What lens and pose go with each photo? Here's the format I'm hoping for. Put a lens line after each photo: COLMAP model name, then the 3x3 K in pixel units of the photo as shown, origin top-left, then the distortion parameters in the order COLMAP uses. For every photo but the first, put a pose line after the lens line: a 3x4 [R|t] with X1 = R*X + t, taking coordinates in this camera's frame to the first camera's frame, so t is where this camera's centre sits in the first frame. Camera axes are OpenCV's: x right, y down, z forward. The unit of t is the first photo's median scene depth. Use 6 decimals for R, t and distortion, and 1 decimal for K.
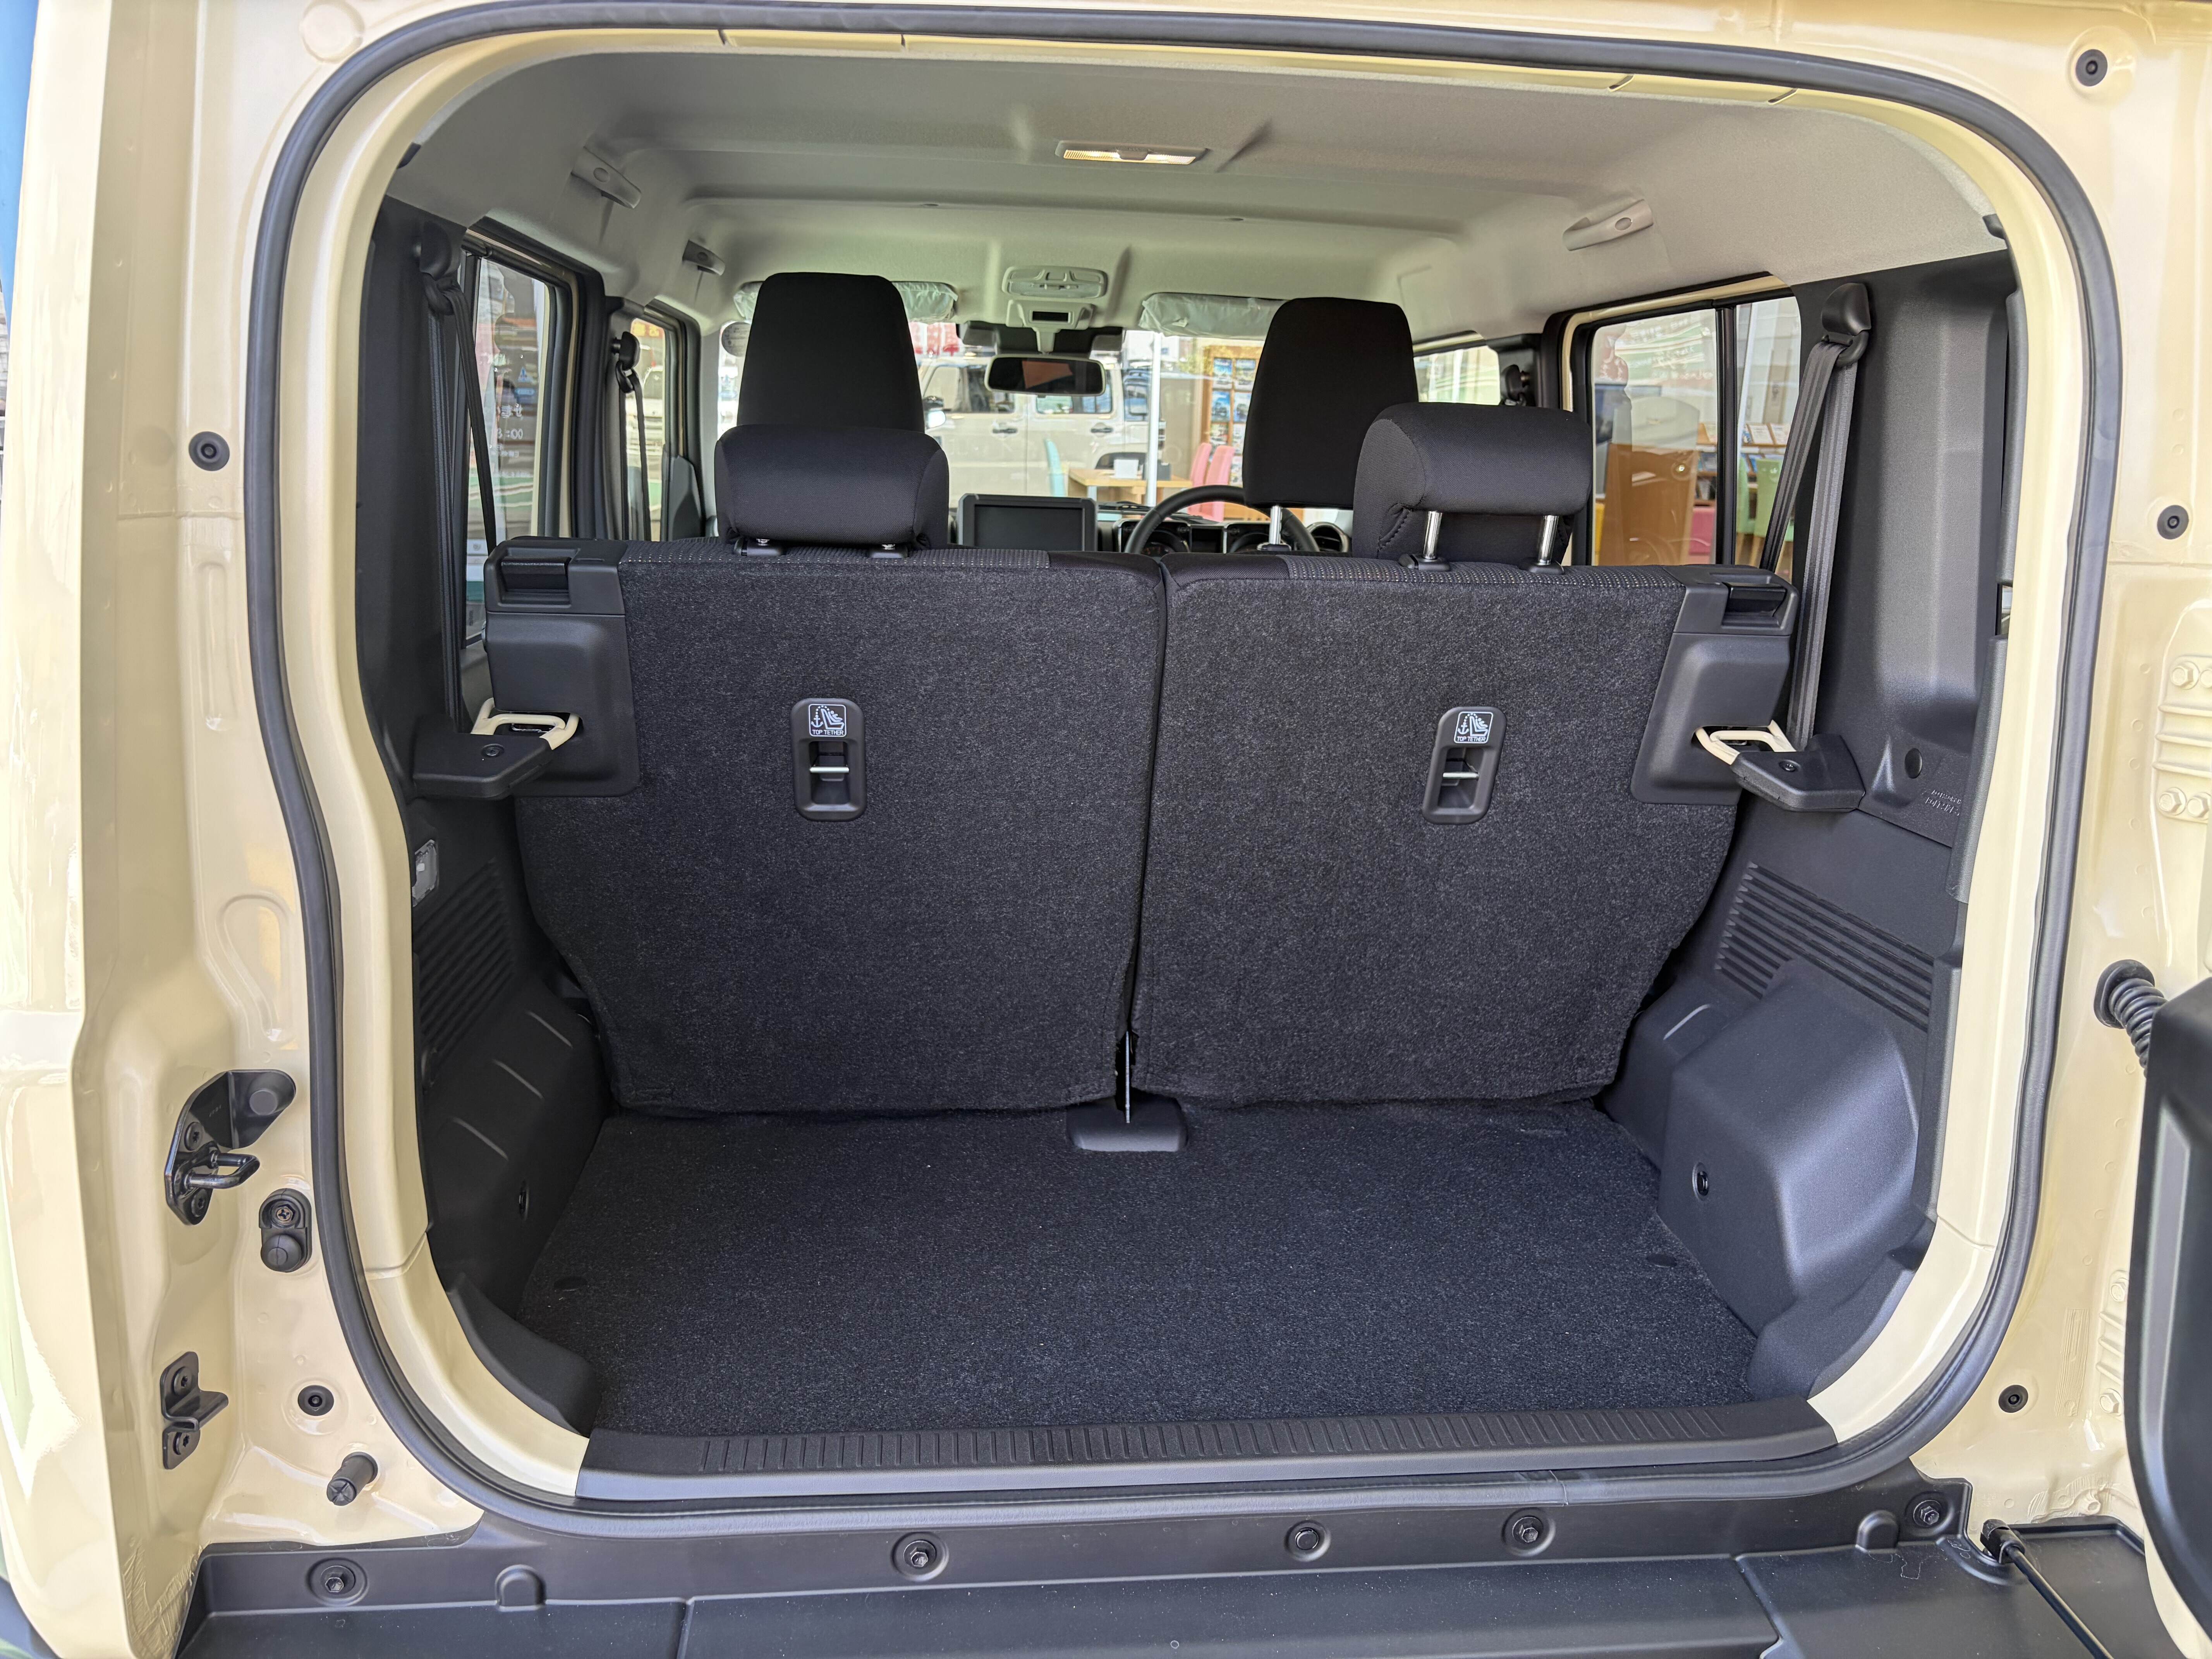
lens RADIAL K [[1694.8, 0, 1165.9], [0, 1694.8, 829.8], [0, 0, 1]] dist [0.062636, -0.084006]
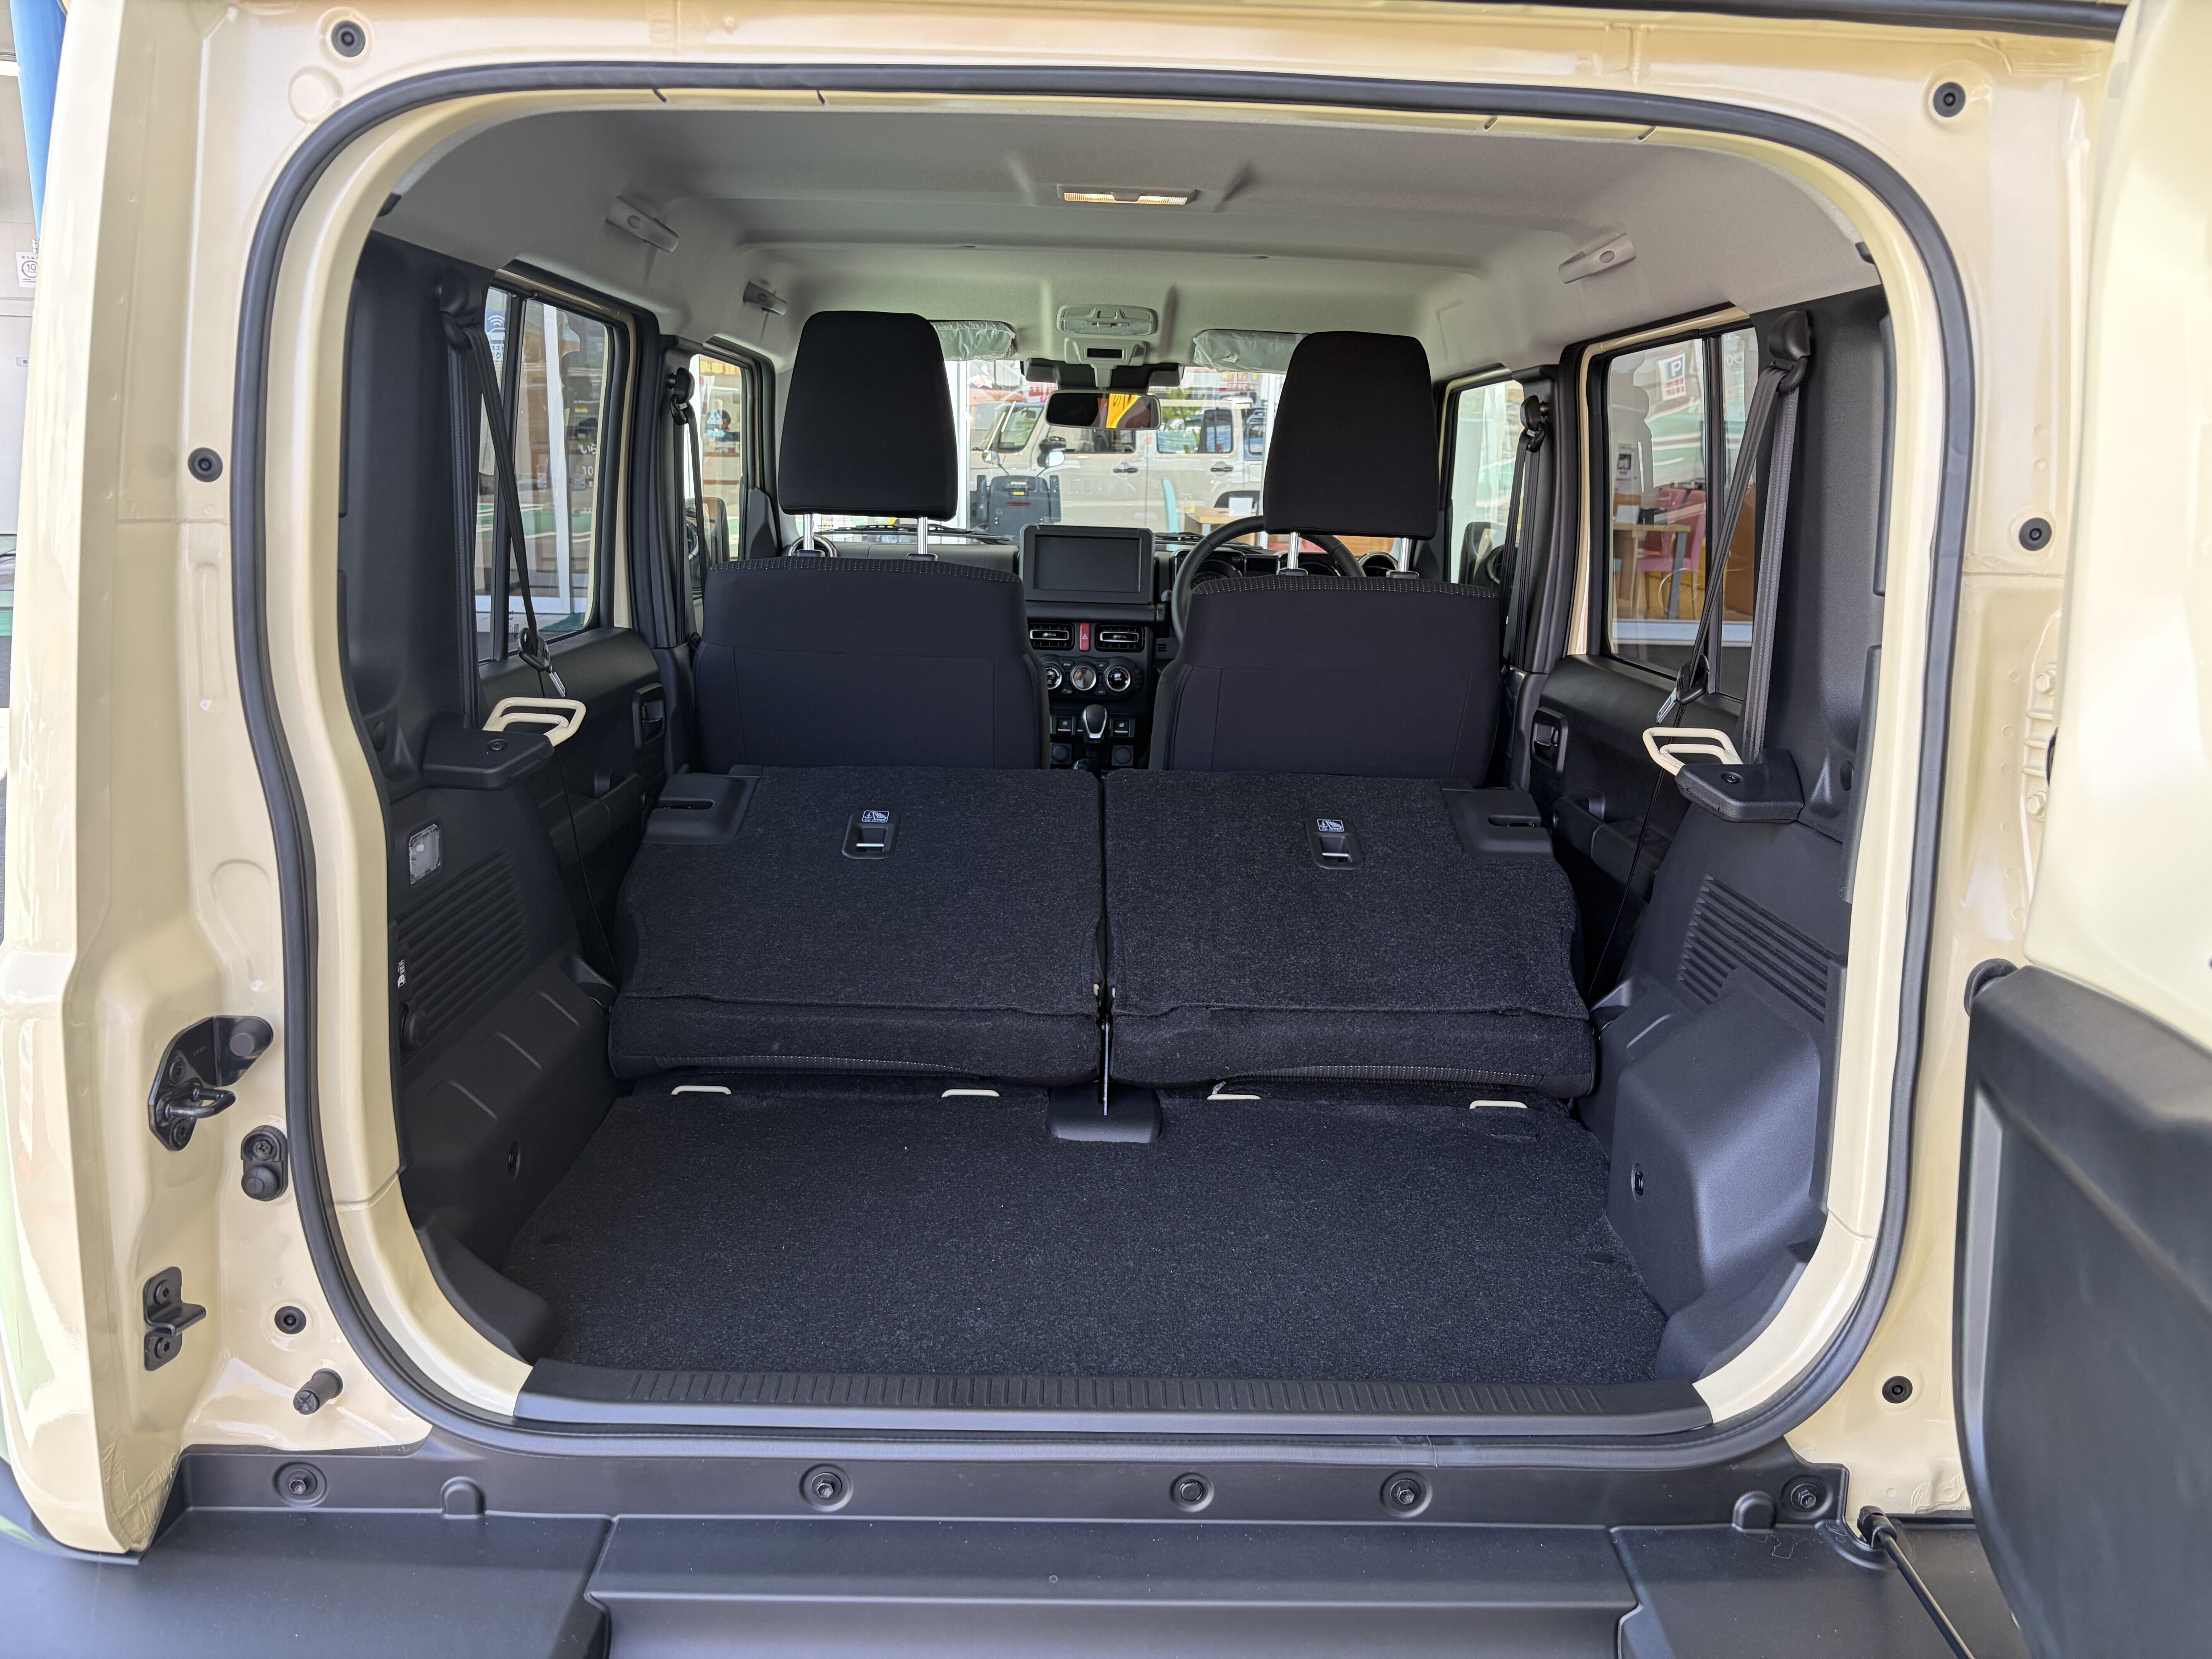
lens RADIAL K [[1694.8, 0, 1165.9], [0, 1694.8, 829.8], [0, 0, 1]] dist [0.062636, -0.084006]
pose [[0.996913, 0.015170, -0.077038, 0.126318], [-0.016904, 0.999617, -0.021910, 0.026287], [0.076676, 0.023145, 0.996787, -0.057842]]
